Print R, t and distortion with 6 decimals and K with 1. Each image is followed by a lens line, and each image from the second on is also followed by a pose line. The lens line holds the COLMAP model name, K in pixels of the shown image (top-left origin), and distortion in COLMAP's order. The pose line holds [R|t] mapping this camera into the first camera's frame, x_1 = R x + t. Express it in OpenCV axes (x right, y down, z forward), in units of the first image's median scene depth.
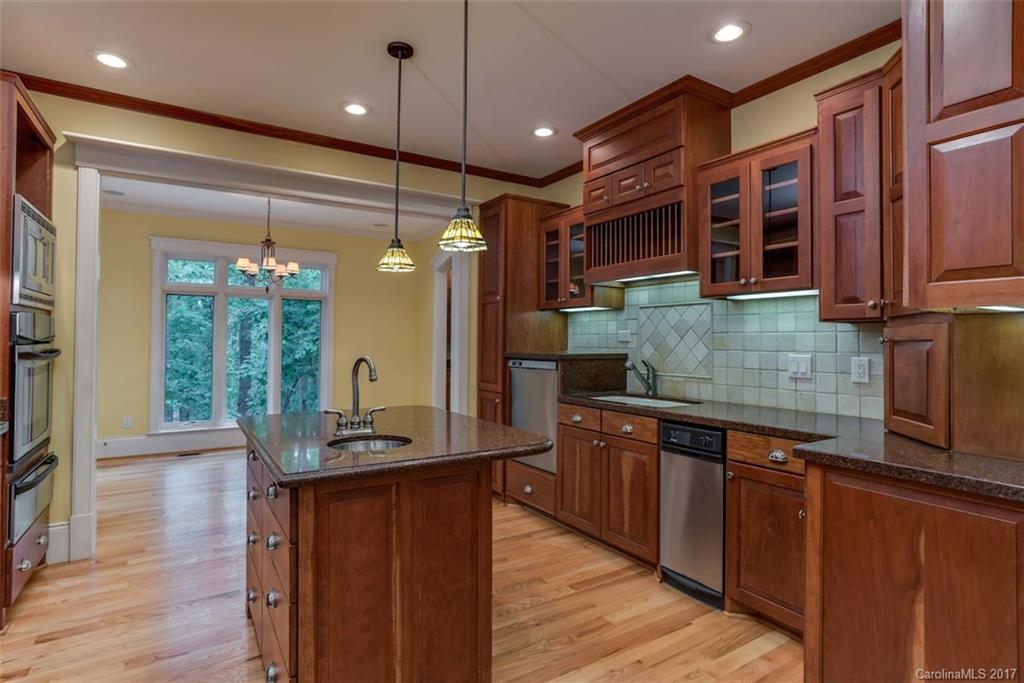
lens RADIAL K [[528.1, 0, 510.6], [0, 528.1, 329.2], [0, 0, 1]] dist [-0.002765, -0.000369]
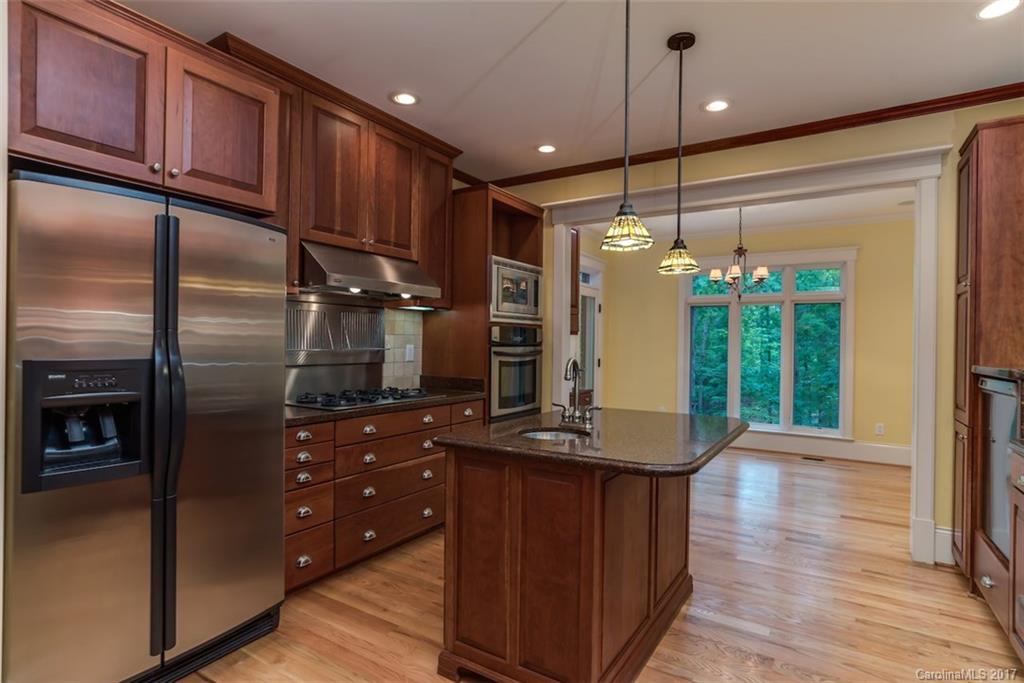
lens RADIAL K [[525.0, 0, 512.0], [0, 525.0, 341.5], [0, 0, 1]] dist [-0.002643, -0.000477]
pose [[0.435490, -0.000815, -0.900193, 0.512456], [0.008125, 0.999962, 0.003025, 0.009568], [0.900157, -0.008631, 0.435480, 0.309657]]
